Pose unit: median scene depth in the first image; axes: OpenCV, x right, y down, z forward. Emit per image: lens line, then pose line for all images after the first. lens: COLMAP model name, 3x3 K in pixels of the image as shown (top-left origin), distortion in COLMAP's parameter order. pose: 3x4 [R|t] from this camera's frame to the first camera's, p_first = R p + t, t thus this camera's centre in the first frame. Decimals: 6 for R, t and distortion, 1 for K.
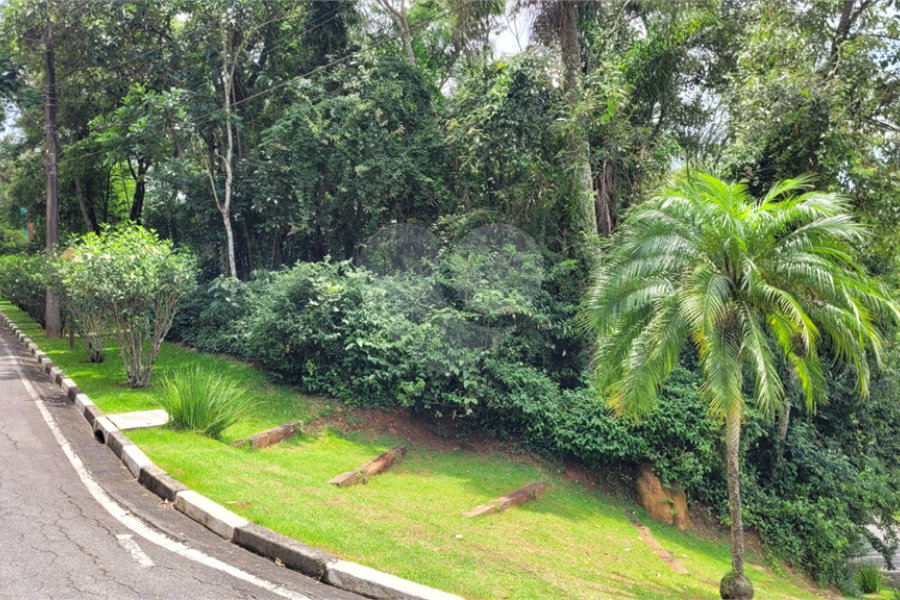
lens RADIAL K [[827.8, 0, 451.0], [0, 827.8, 277.2], [0, 0, 1]] dist [0.051546, -0.031292]
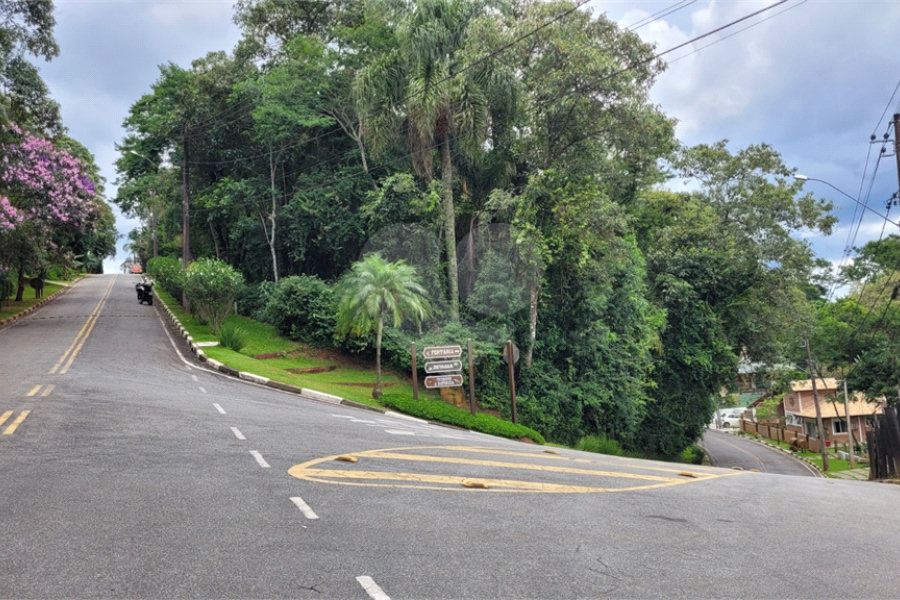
lens RADIAL K [[827.8, 0, 451.0], [0, 827.8, 277.2], [0, 0, 1]] dist [0.051546, -0.031292]
pose [[0.987184, 0.009384, -0.159307, 0.493070], [-0.007318, 0.999881, 0.013552, -0.042644], [0.159415, -0.012212, 0.987136, -0.884354]]
